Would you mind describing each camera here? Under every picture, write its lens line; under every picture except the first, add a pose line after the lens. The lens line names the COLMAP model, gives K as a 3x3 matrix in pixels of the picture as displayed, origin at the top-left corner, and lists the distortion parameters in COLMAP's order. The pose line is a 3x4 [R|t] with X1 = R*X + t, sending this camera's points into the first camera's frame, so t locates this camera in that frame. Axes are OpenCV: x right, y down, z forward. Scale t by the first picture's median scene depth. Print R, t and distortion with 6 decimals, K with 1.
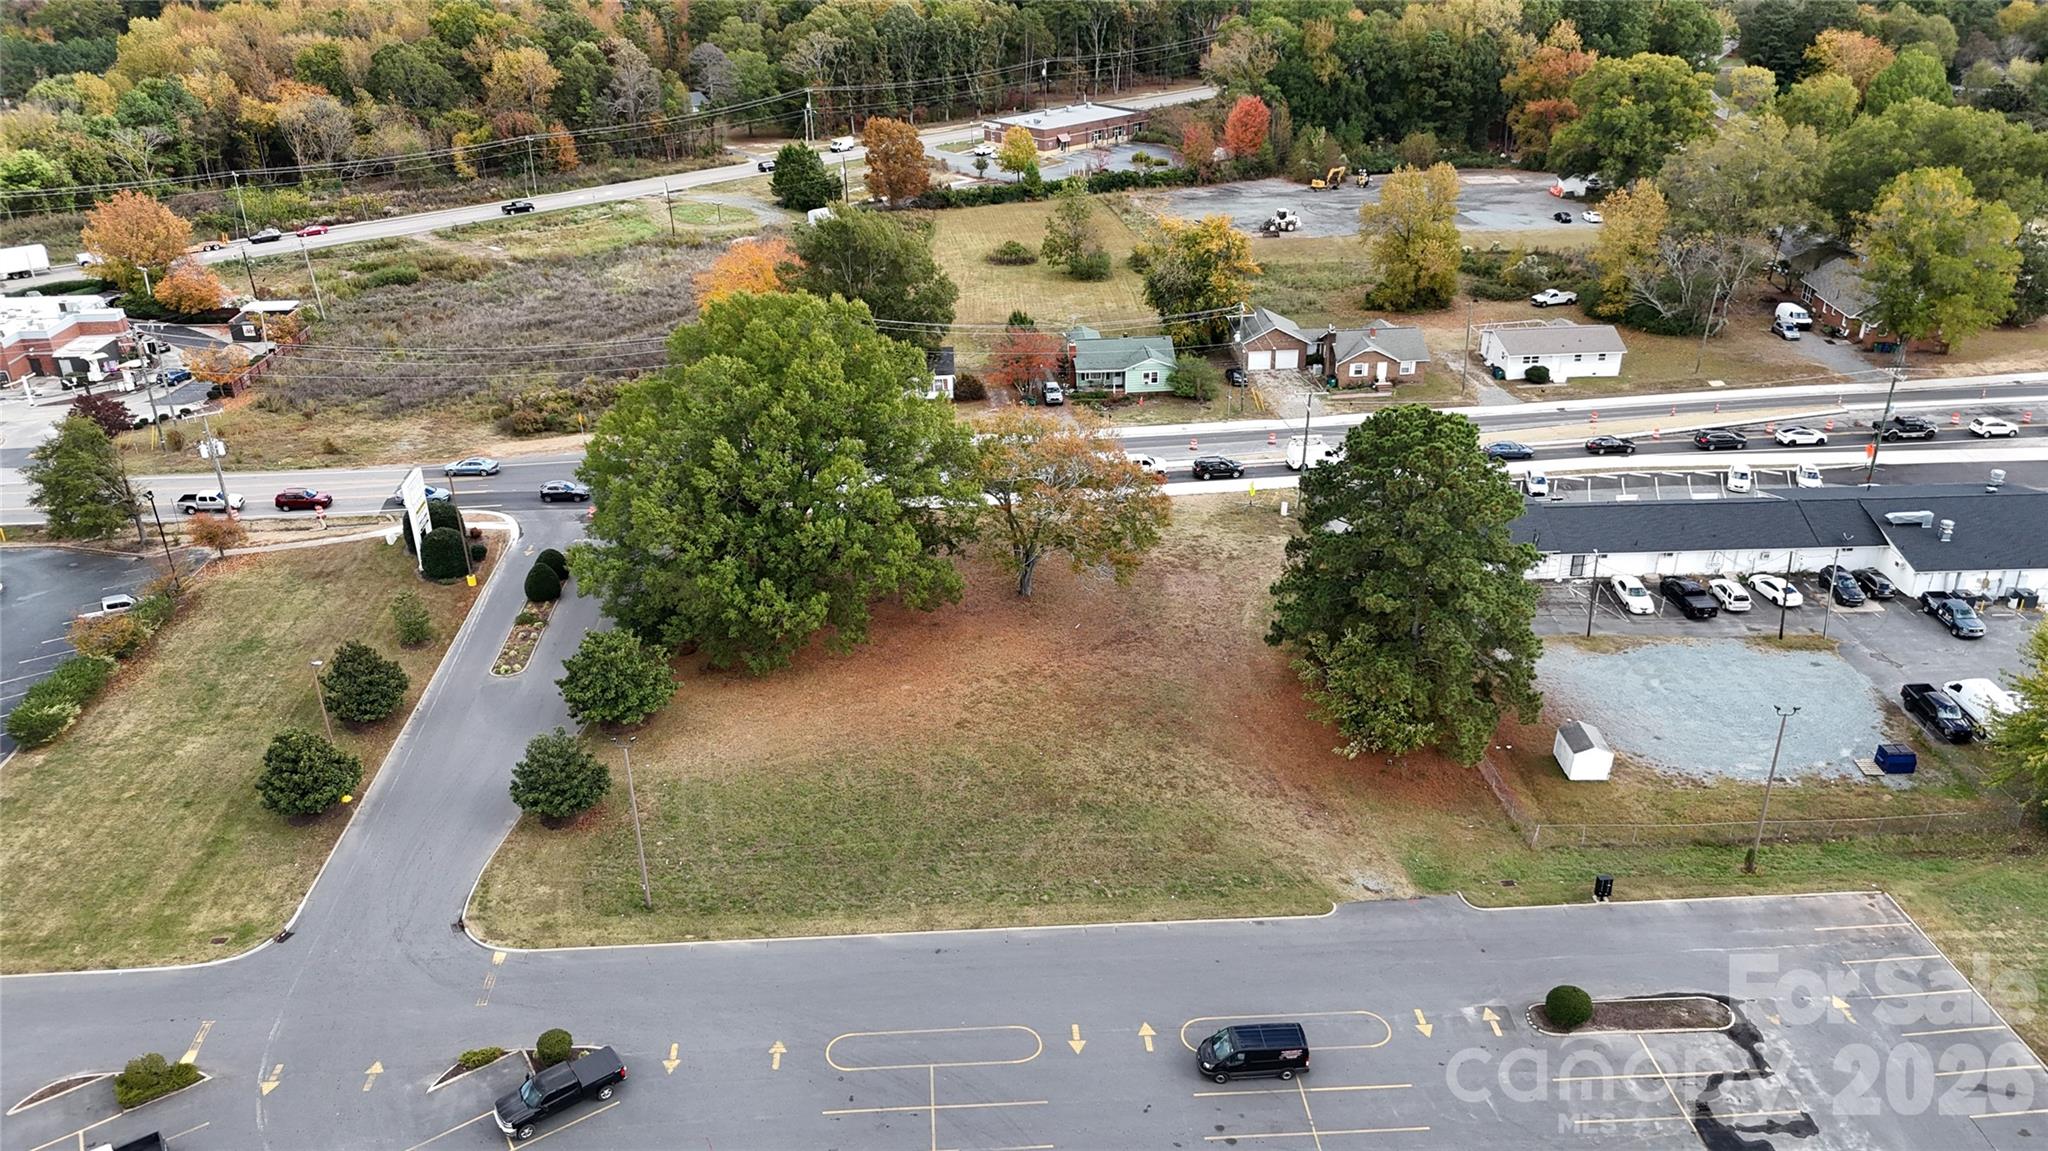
lens RADIAL K [[1494.3, 0, 1033.5], [0, 1494.3, 579.1], [0, 0, 1]] dist [0.063749, -0.057241]
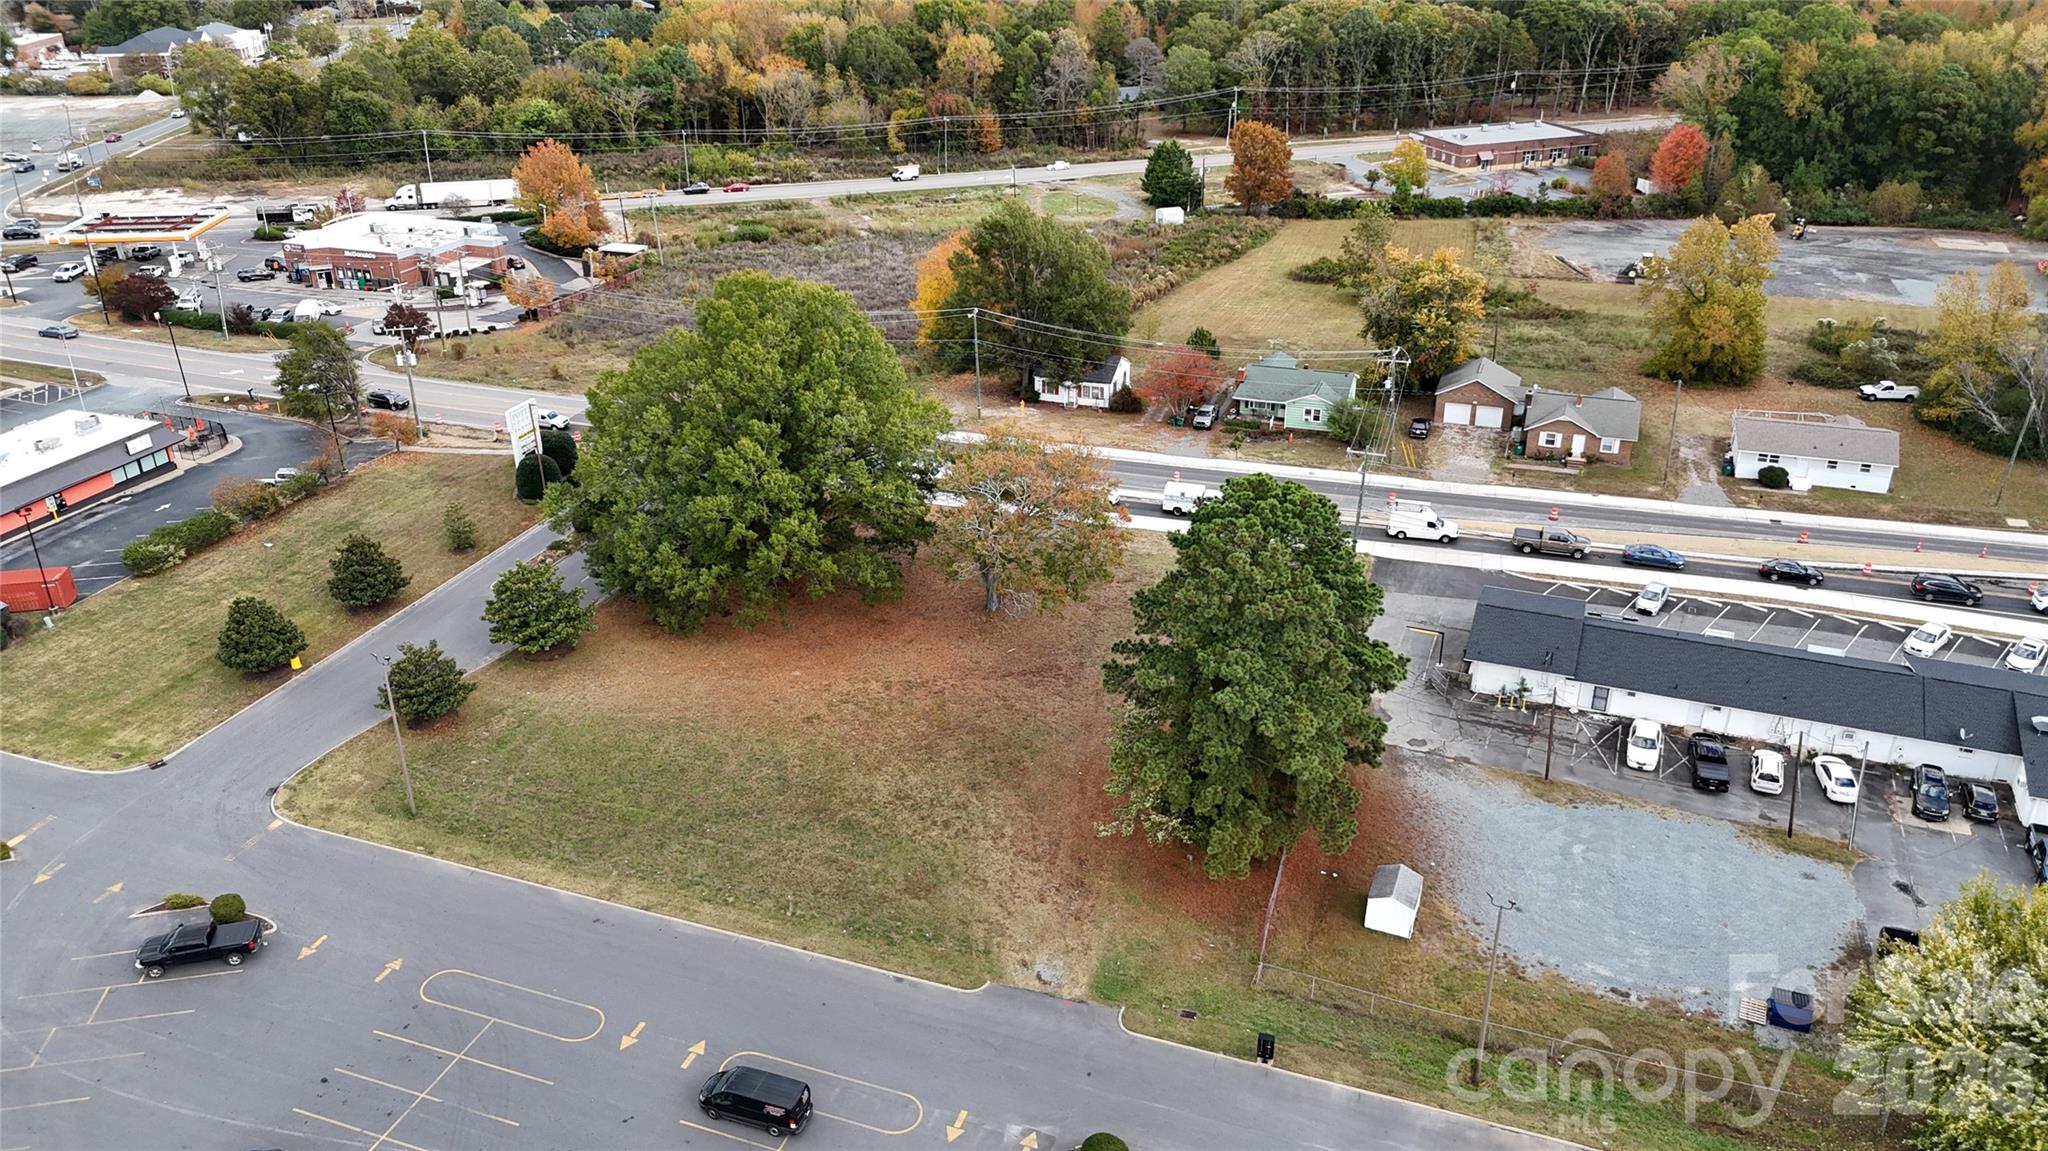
lens RADIAL K [[1498.0, 0, 1024.0], [0, 1498.0, 575.5], [0, 0, 1]] dist [0.035269, -0.009235]
pose [[0.917494, 0.179099, -0.355146, 0.198957], [-0.178710, 0.983307, 0.034195, -0.027233], [0.355342, 0.032094, 0.934185, 0.049272]]
